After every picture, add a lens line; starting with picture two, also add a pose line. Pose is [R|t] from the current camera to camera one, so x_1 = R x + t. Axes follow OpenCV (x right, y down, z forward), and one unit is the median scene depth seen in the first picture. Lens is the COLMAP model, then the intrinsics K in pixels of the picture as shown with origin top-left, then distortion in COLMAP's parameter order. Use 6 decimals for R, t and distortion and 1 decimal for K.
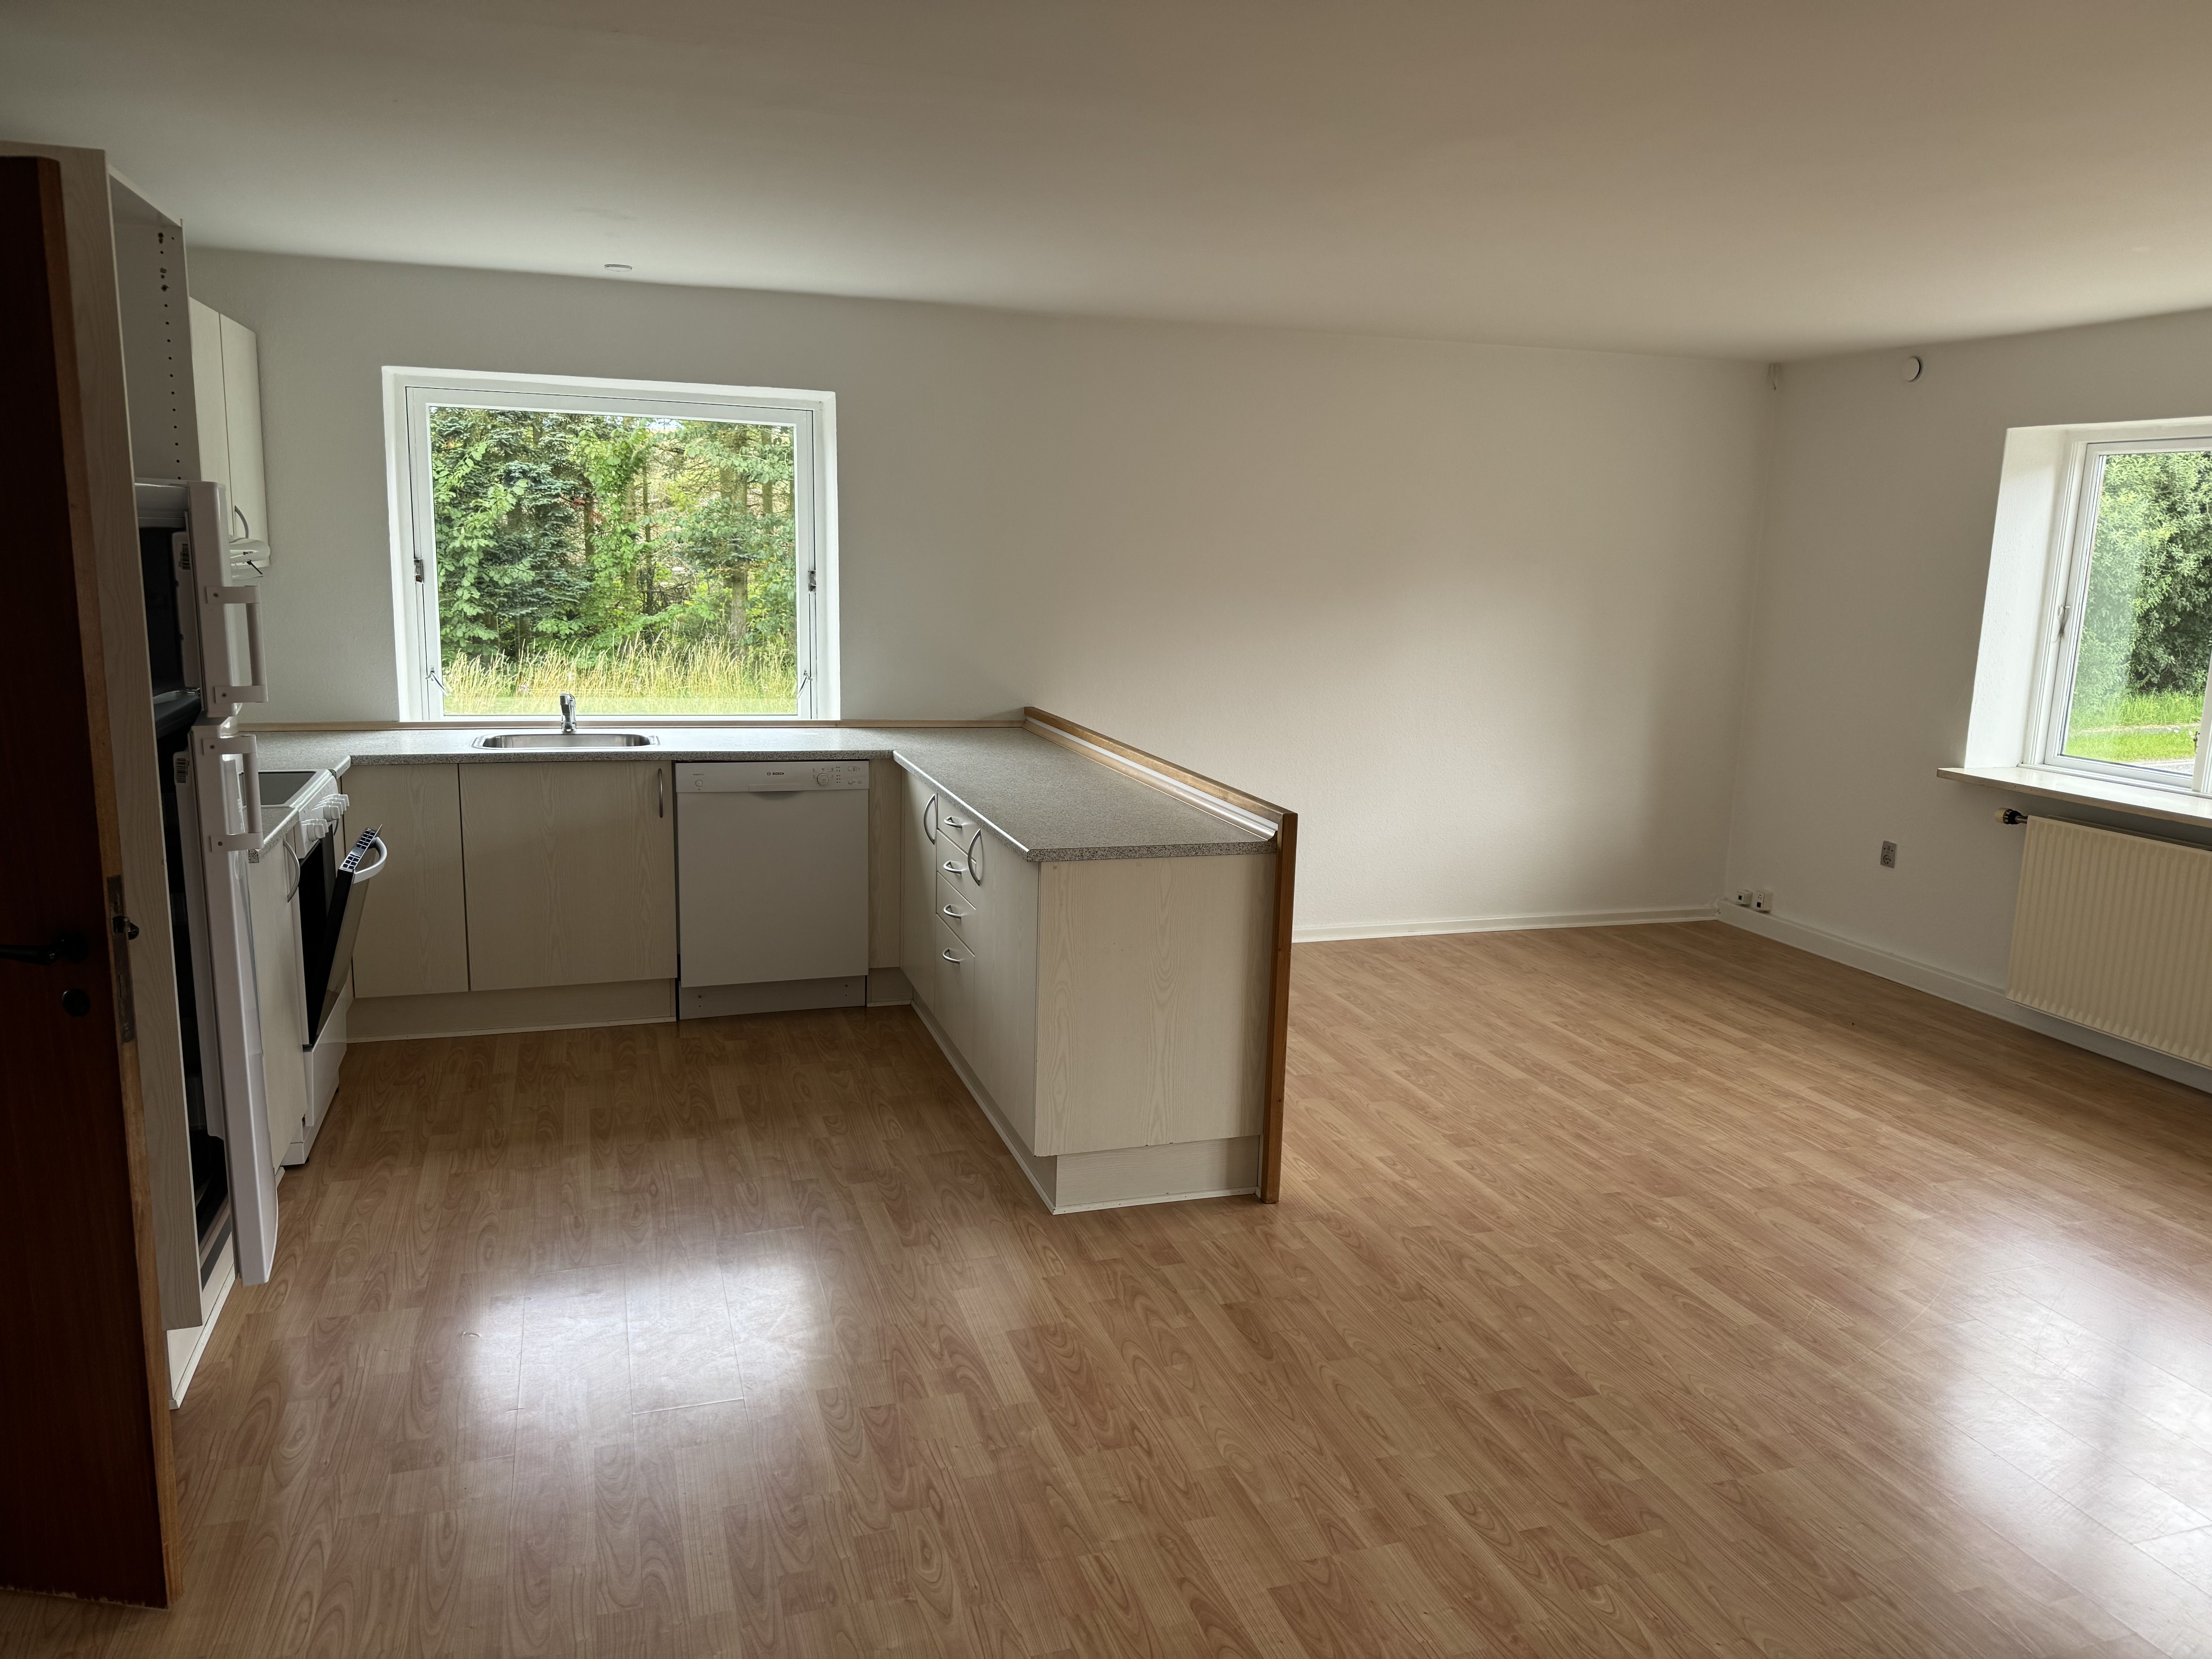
lens RADIAL K [[1548.5, 0, 1106.0], [0, 1548.5, 829.5], [0, 0, 1]] dist [0.058996, -0.088479]
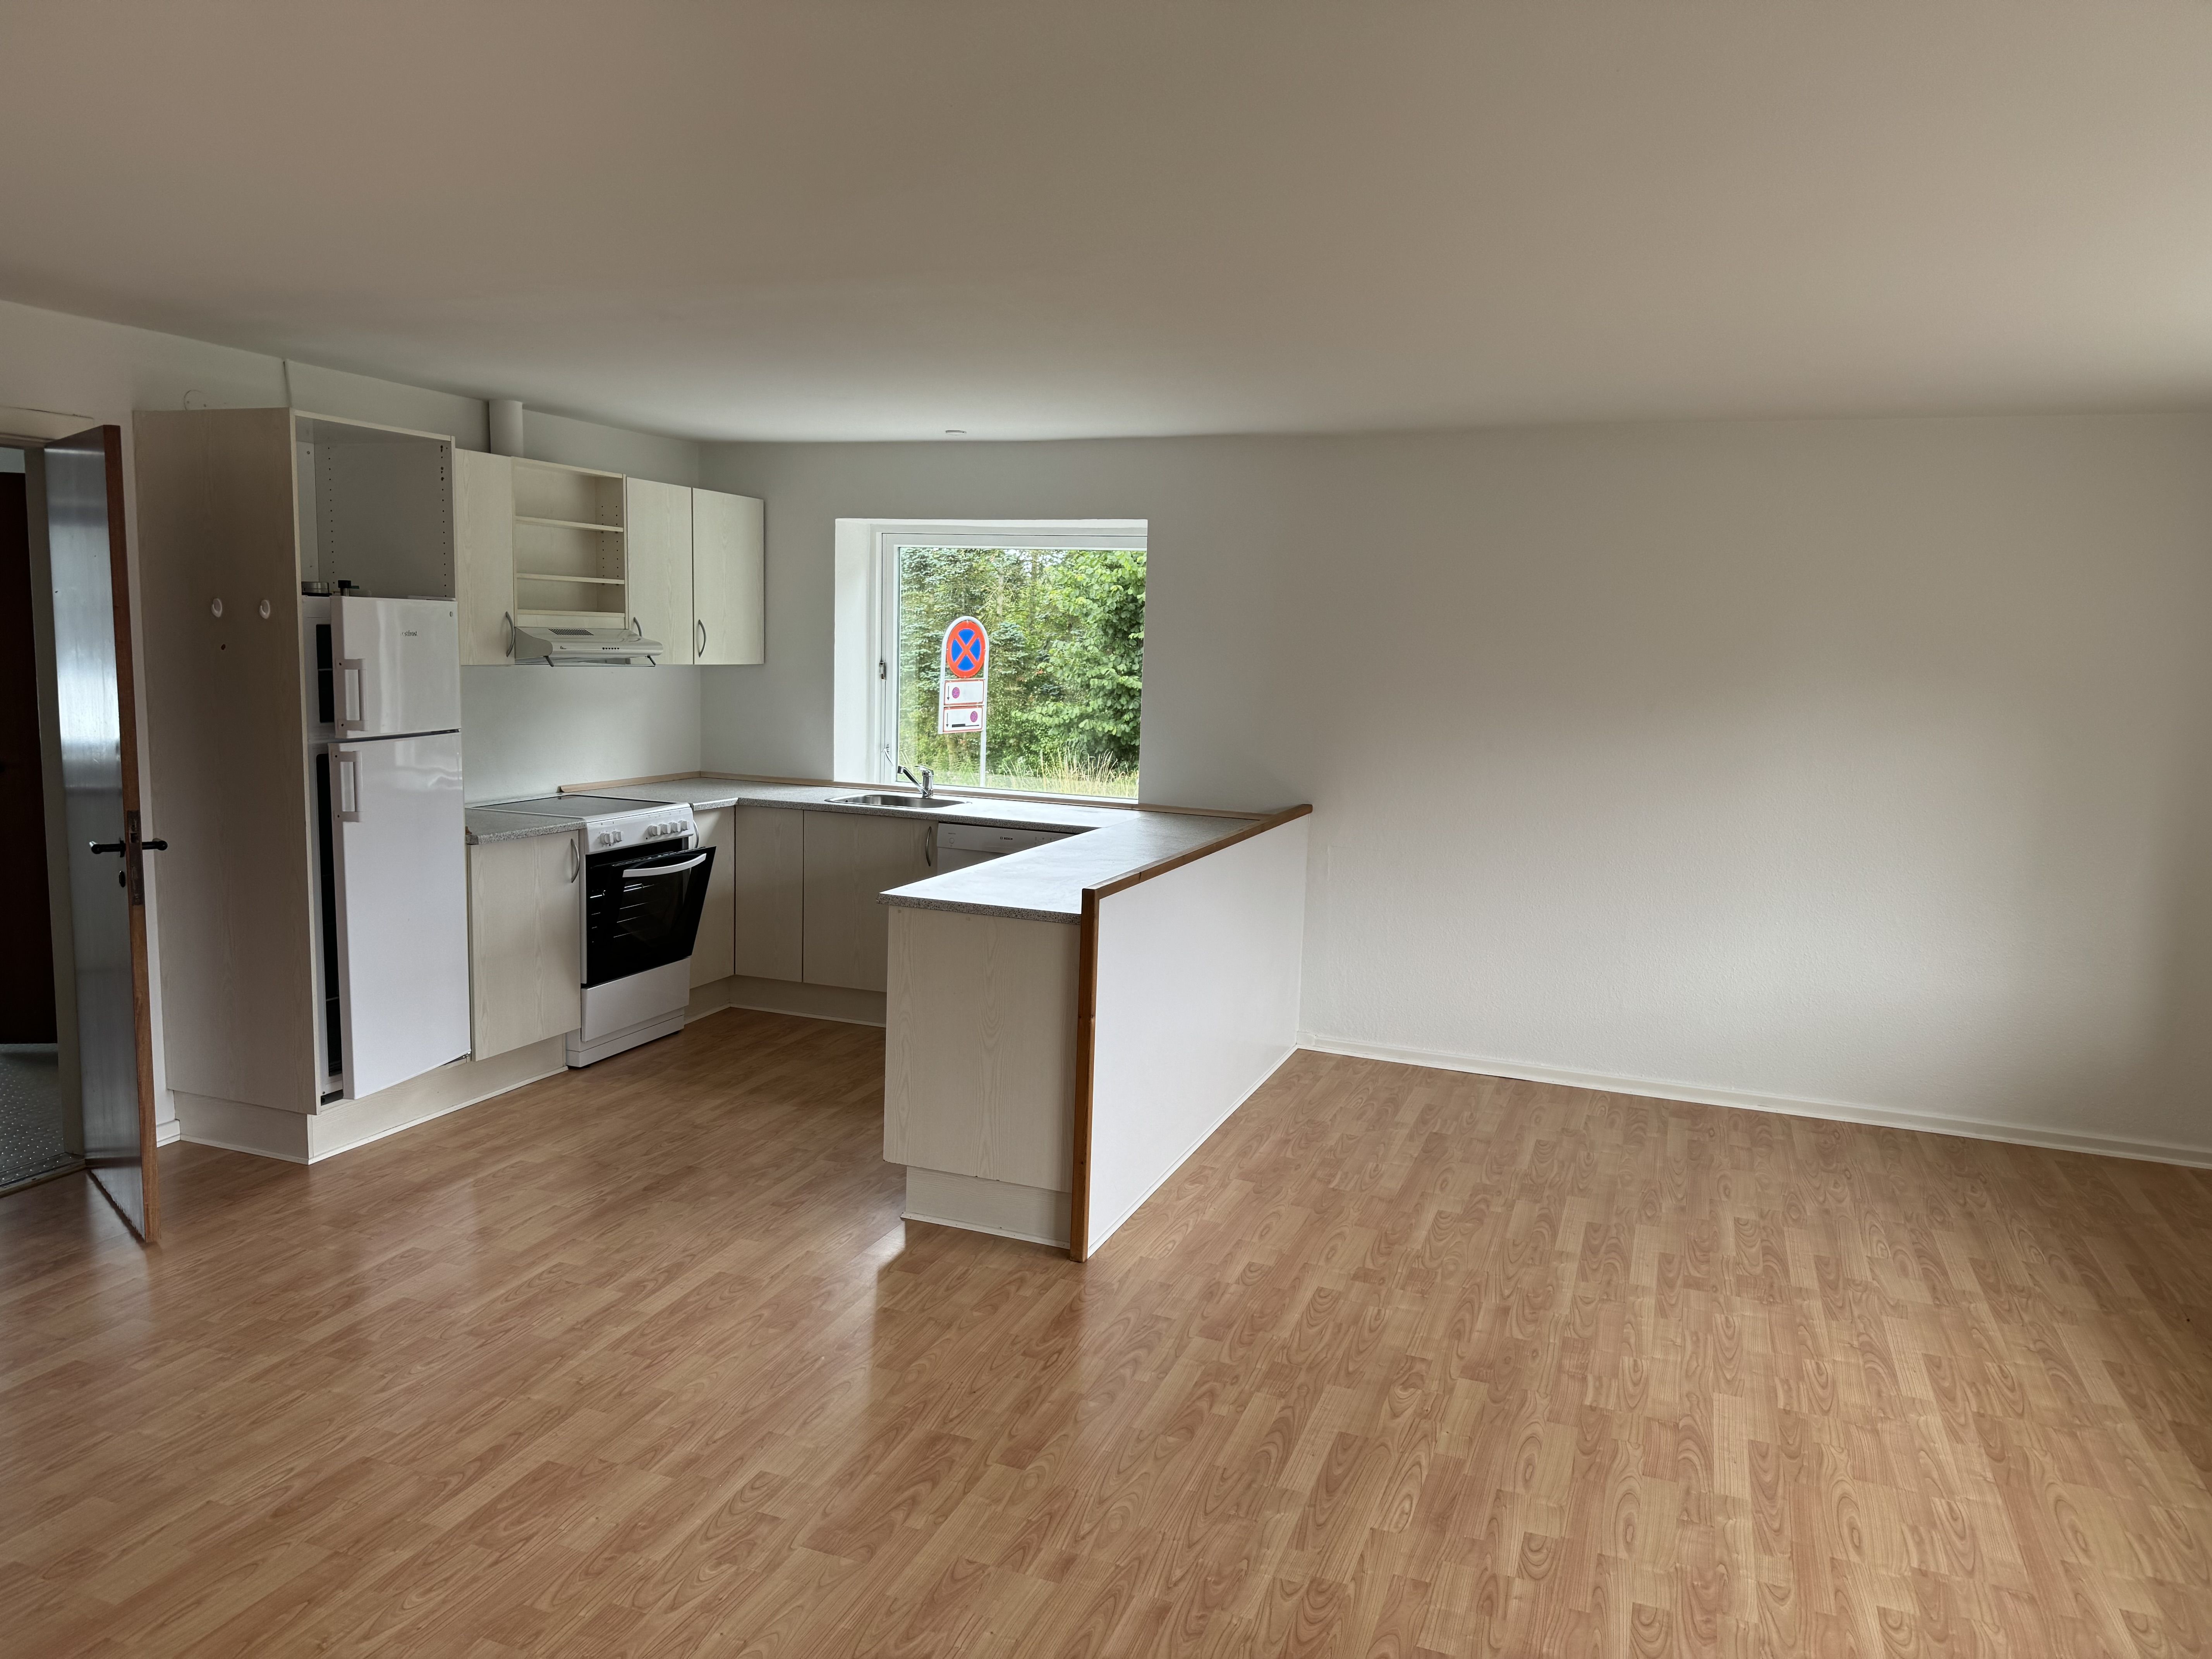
lens RADIAL K [[1548.5, 0, 1106.0], [0, 1548.5, 829.5], [0, 0, 1]] dist [0.058996, -0.088479]
pose [[0.770770, 0.074990, -0.632684, 0.714347], [-0.126043, 0.991370, -0.036048, -0.012383], [0.624521, 0.107530, 0.773570, 0.159277]]
